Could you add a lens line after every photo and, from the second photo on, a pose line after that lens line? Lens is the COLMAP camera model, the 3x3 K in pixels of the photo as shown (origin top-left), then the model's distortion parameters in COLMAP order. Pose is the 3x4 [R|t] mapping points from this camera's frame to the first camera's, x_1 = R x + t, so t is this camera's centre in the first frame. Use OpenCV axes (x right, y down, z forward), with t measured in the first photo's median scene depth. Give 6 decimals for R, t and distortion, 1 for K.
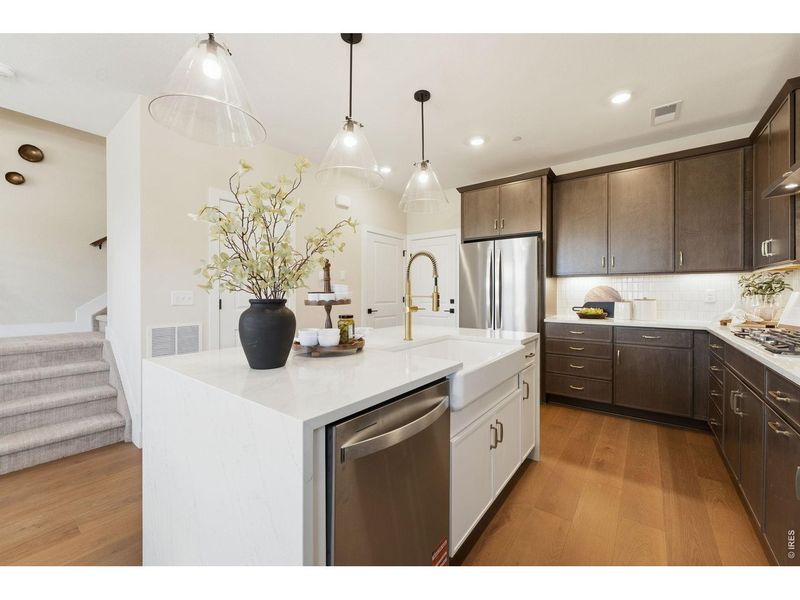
lens RADIAL K [[318.8, 0, 403.6], [0, 318.8, 295.1], [0, 0, 1]] dist [-0.001445, -0.000210]
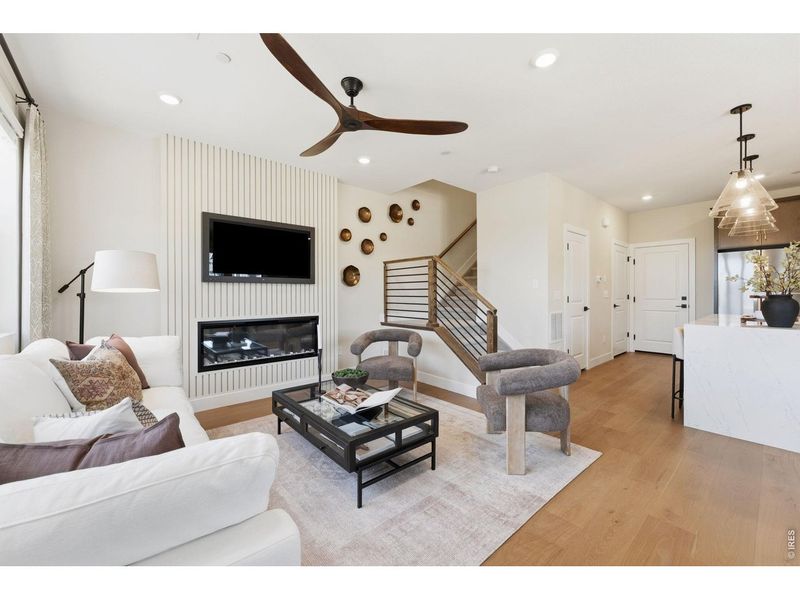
lens RADIAL K [[323.3, 0, 401.8], [0, 323.3, 292.7], [0, 0, 1]] dist [-0.000728, -0.000442]
pose [[0.977046, -0.004732, -0.212975, -1.082350], [0.003800, 0.999981, -0.004784, 0.000738], [0.212993, 0.003865, 0.977046, -0.726951]]
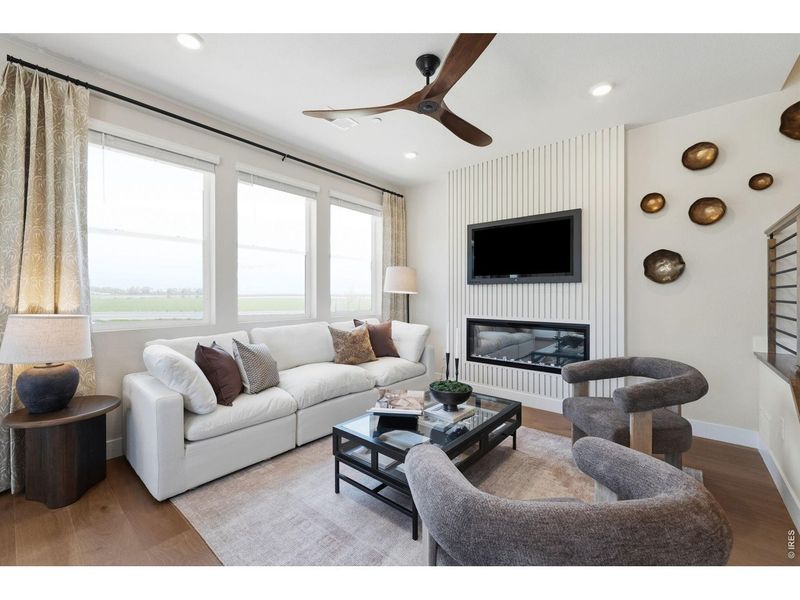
lens RADIAL K [[336.4, 0, 401.8], [0, 336.4, 295.0], [0, 0, 1]] dist [-0.001300, -0.000363]
pose [[-0.054145, -0.001884, -0.998531, -0.584876], [-0.004579, 0.999988, -0.001638, 0.000969], [0.998523, 0.004484, -0.054153, 0.068115]]
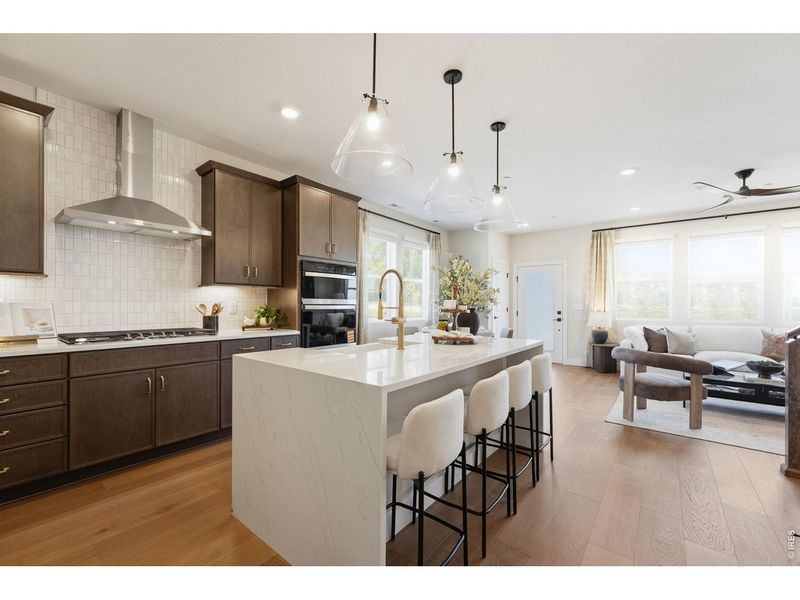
lens RADIAL K [[332.4, 0, 400.4], [0, 332.4, 303.0], [0, 0, 1]] dist [-0.003956, -0.000641]
pose [[-0.999623, -0.004140, 0.027157, -0.007714], [-0.004135, 0.999991, 0.000251, -0.010491], [-0.027157, 0.000139, -0.999631, 1.489402]]
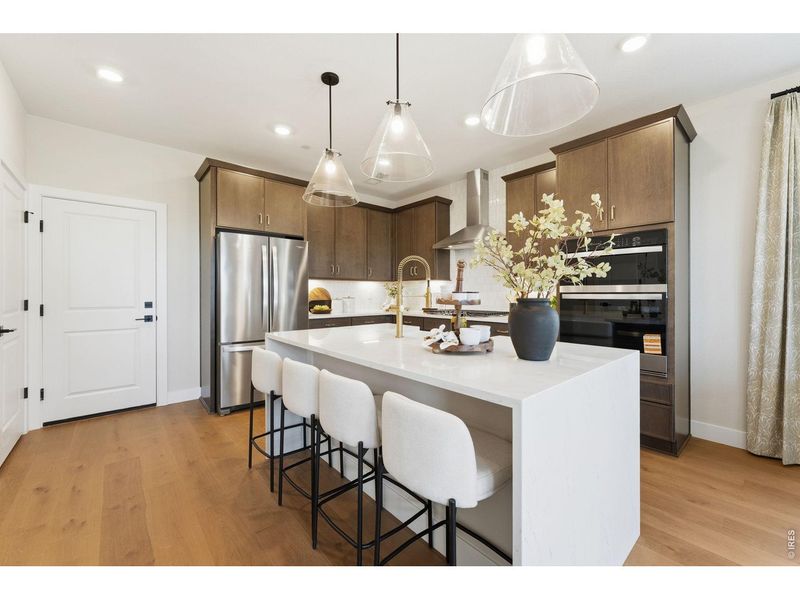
lens RADIAL K [[328.9, 0, 401.1], [0, 328.9, 294.5], [0, 0, 1]] dist [-0.000821, 0.000023]
pose [[0.202394, -0.002772, 0.979300, -0.746812], [0.005265, 0.999985, 0.001742, -0.001863], [-0.979290, 0.004803, 0.202405, 0.541388]]
